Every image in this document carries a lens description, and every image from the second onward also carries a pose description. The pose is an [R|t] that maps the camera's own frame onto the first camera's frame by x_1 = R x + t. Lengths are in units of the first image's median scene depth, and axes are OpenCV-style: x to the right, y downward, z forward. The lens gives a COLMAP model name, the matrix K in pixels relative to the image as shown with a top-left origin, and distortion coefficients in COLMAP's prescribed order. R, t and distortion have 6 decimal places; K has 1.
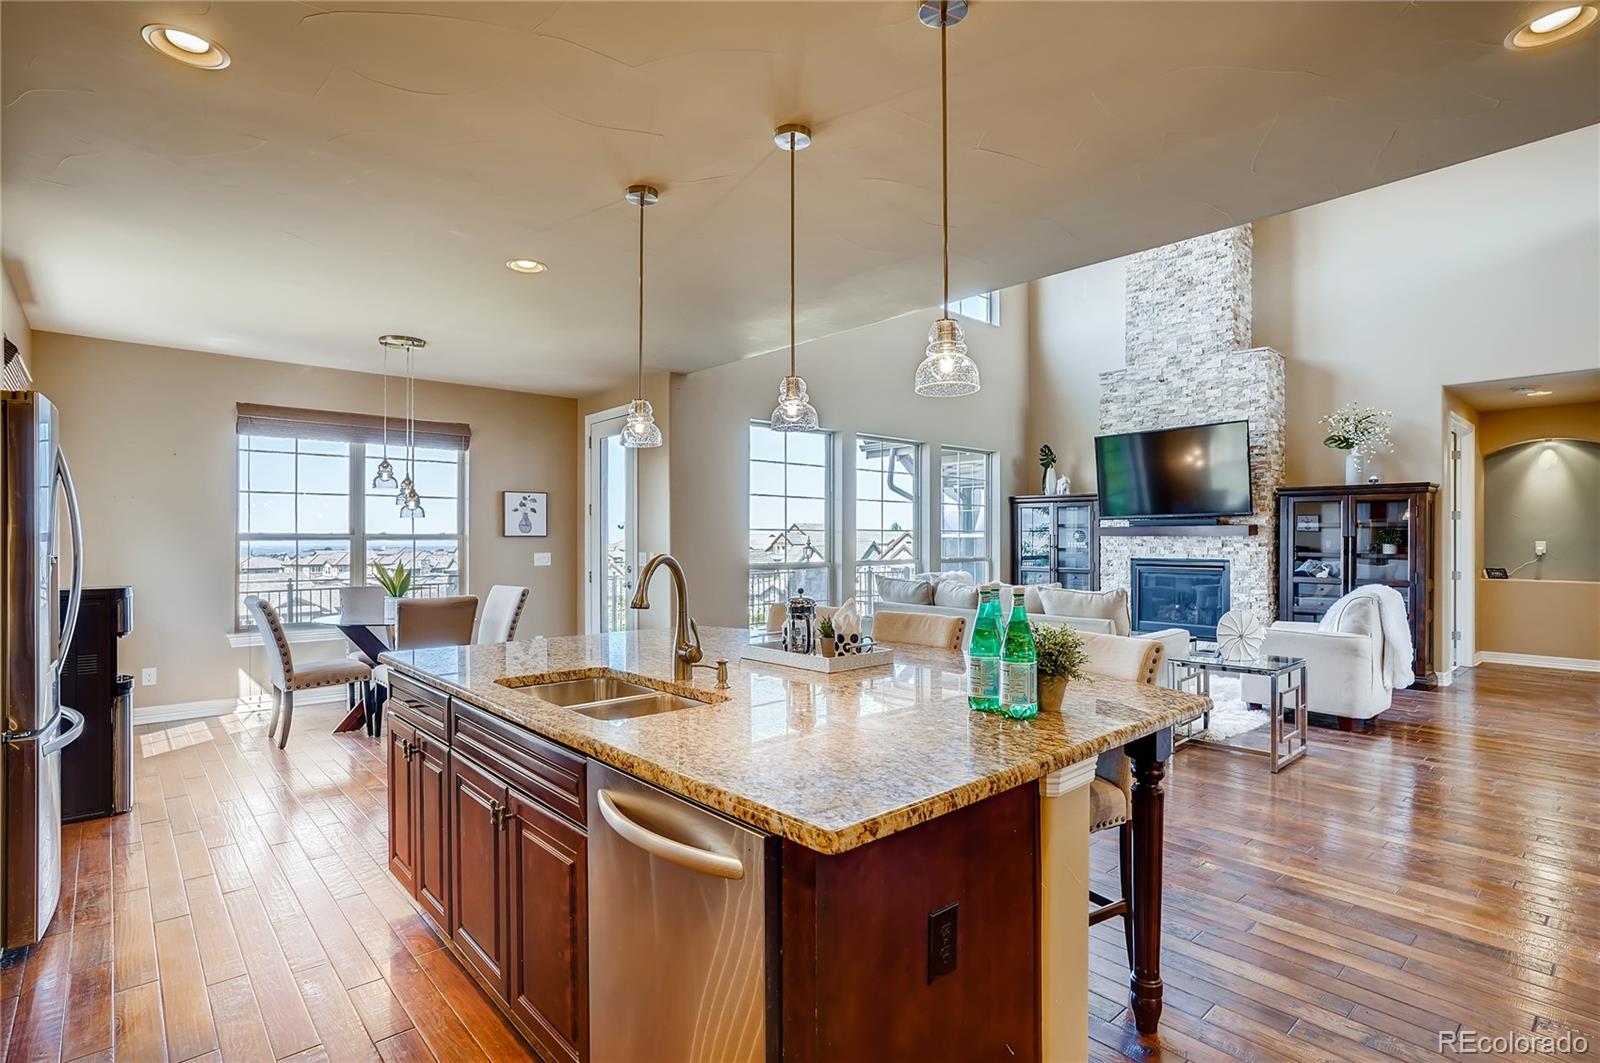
lens RADIAL K [[787.7, 0, 790.8], [0, 787.7, 537.5], [0, 0, 1]] dist [-0.035941, 0.018101]
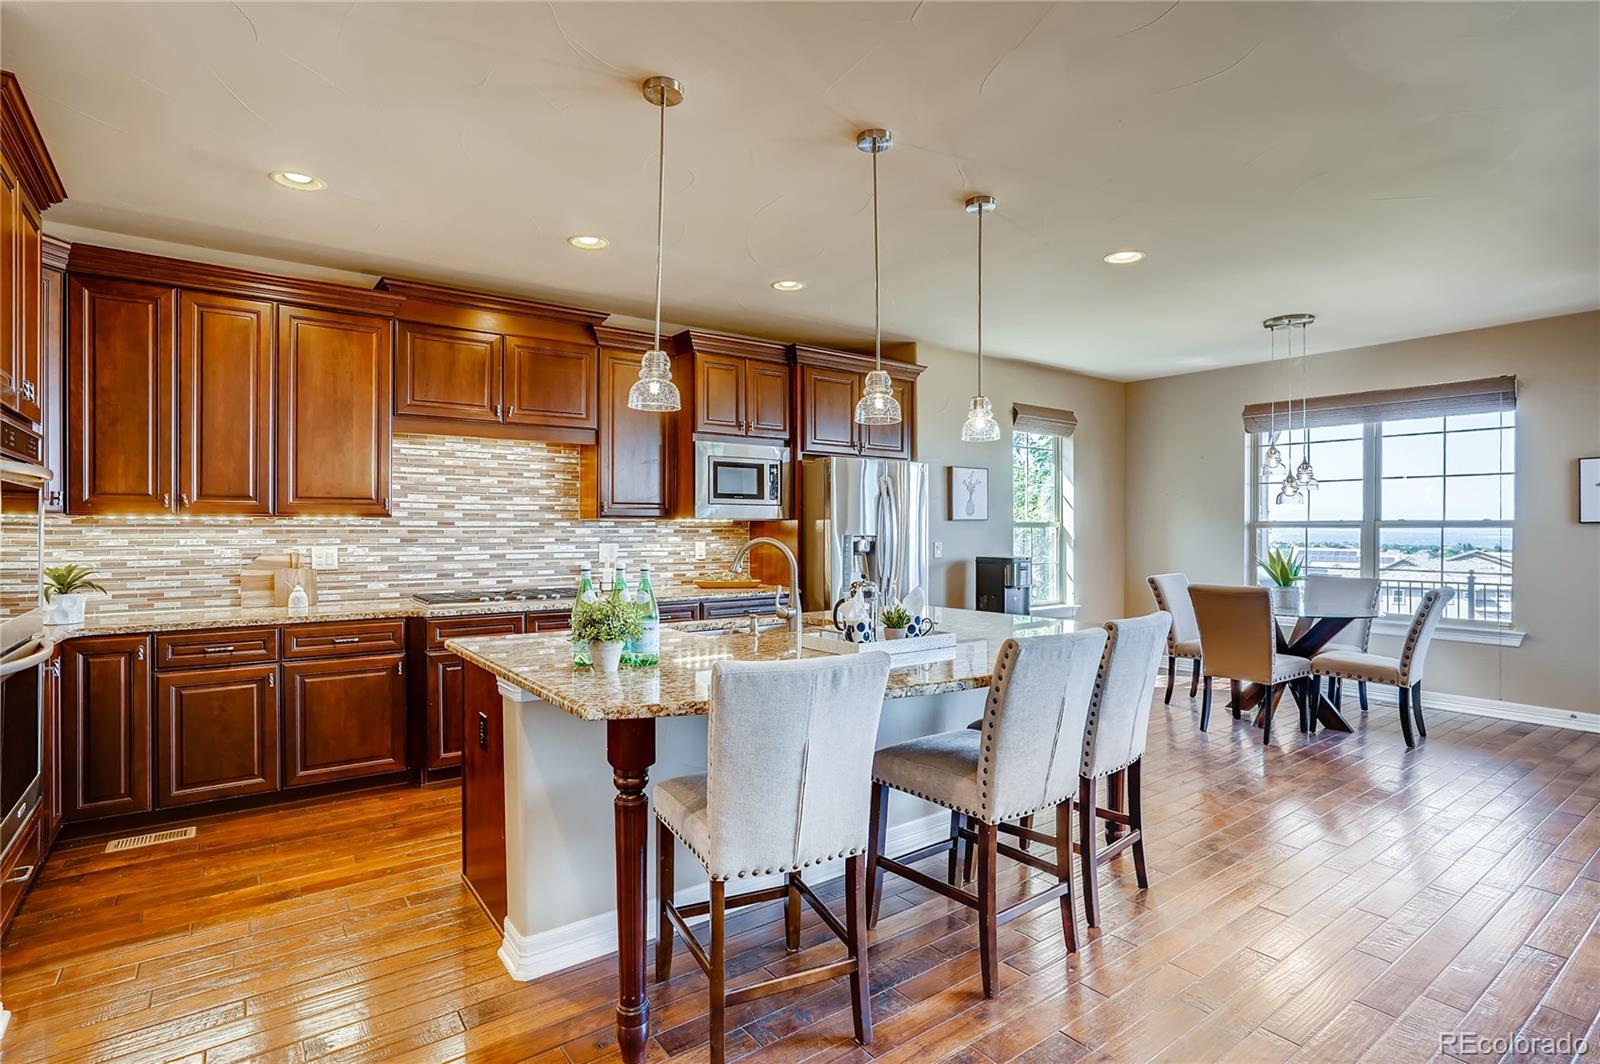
lens RADIAL K [[787.7, 0, 798.1], [0, 787.7, 527.0], [0, 0, 1]] dist [-0.035941, 0.018101]
pose [[-0.079100, -0.000146, -0.996867, 0.356751], [0.002272, 0.999997, -0.000327, 0.001480], [0.996864, -0.002290, -0.079099, 0.333881]]
